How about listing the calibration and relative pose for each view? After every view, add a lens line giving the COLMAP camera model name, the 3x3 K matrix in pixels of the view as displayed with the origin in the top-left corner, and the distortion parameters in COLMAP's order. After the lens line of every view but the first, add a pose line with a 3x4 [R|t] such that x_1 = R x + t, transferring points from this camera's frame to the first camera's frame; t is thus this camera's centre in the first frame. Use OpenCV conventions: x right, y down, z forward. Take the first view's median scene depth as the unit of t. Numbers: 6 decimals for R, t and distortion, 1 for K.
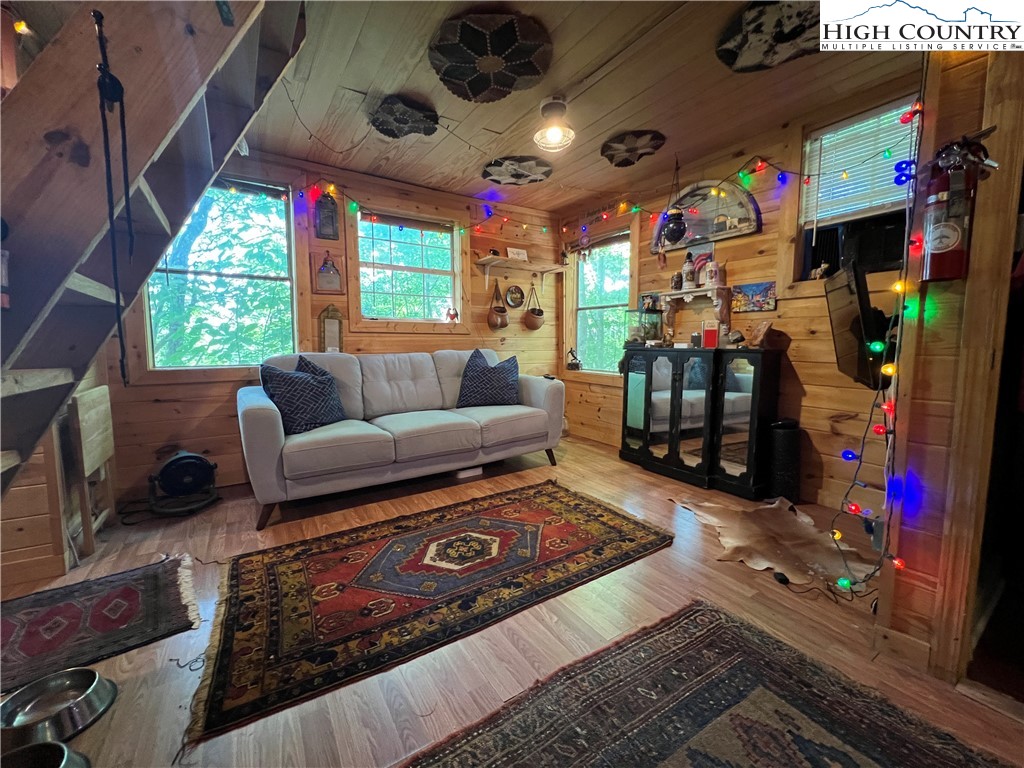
lens RADIAL K [[416.5, 0, 510.3], [0, 416.5, 381.4], [0, 0, 1]] dist [-0.001751, -0.000085]
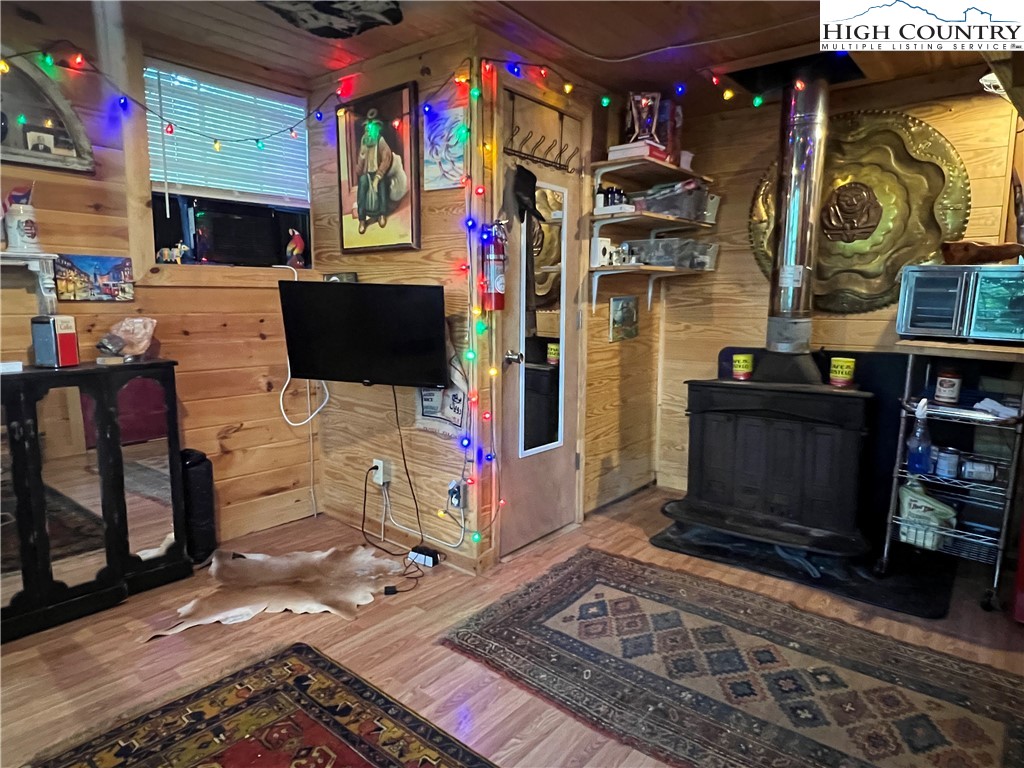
lens RADIAL K [[618.2, 0, 507.4], [0, 618.2, 385.3], [0, 0, 1]] dist [-0.007791, 0.000507]
pose [[-0.299968, -0.128888, 0.945202, -0.550211], [0.089987, 0.982589, 0.162544, -0.158756], [-0.949695, 0.133814, -0.283147, 0.794966]]
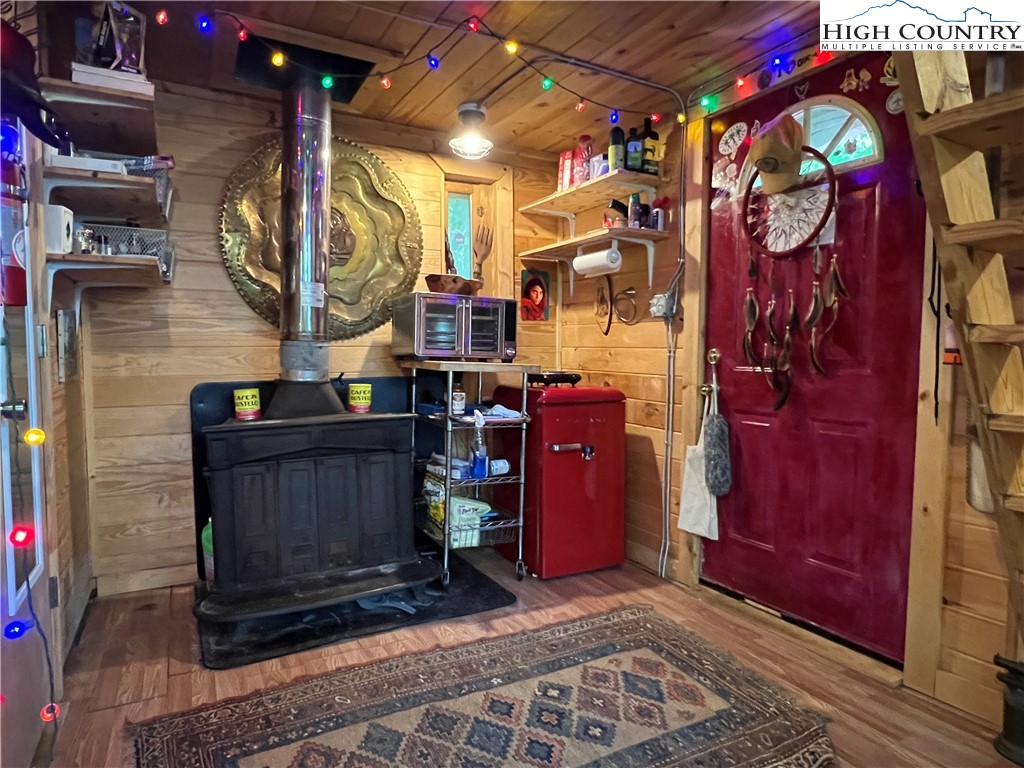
lens RADIAL K [[618.2, 0, 509.8], [0, 618.2, 388.1], [0, 0, 1]] dist [-0.007791, 0.000507]
pose [[-0.996308, -0.000444, 0.085847, 0.032534], [0.012534, 0.988520, 0.150572, -0.118382], [-0.084928, 0.151092, -0.984865, 0.950840]]
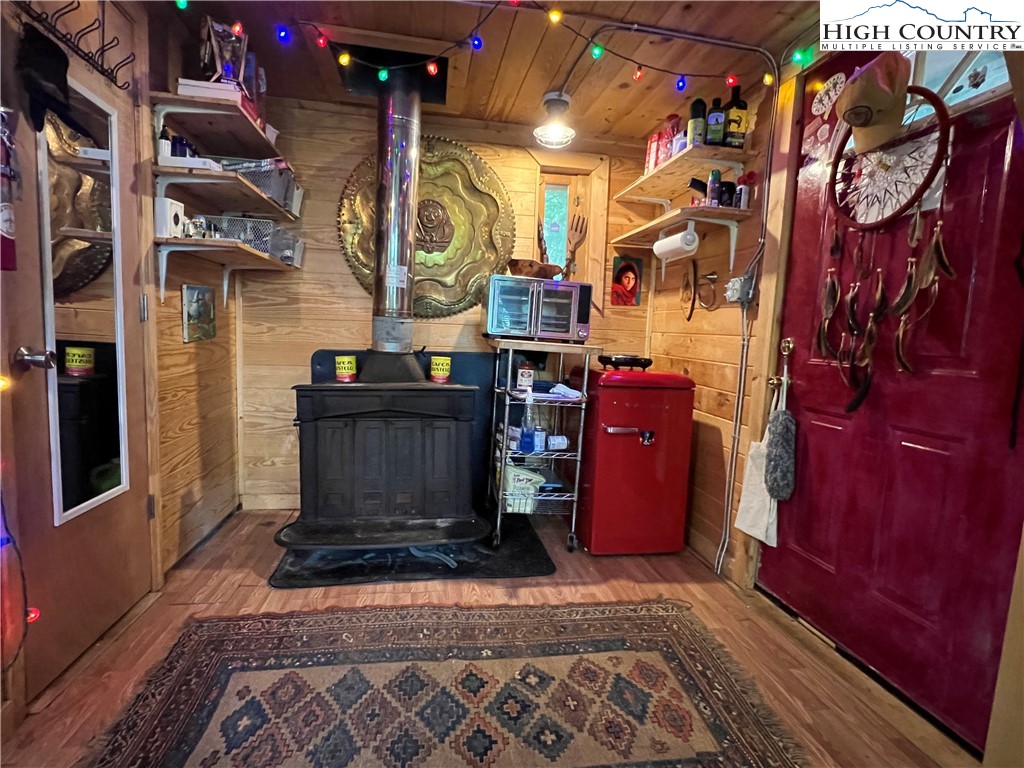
lens RADIAL K [[506.9, 0, 508.3], [0, 506.9, 384.8], [0, 0, 1]] dist [-0.001489, -0.000700]
pose [[-0.915377, -0.071375, 0.396221, -0.154636], [0.003341, 0.982779, 0.184757, -0.094584], [-0.402584, 0.170446, -0.899374, 0.746316]]
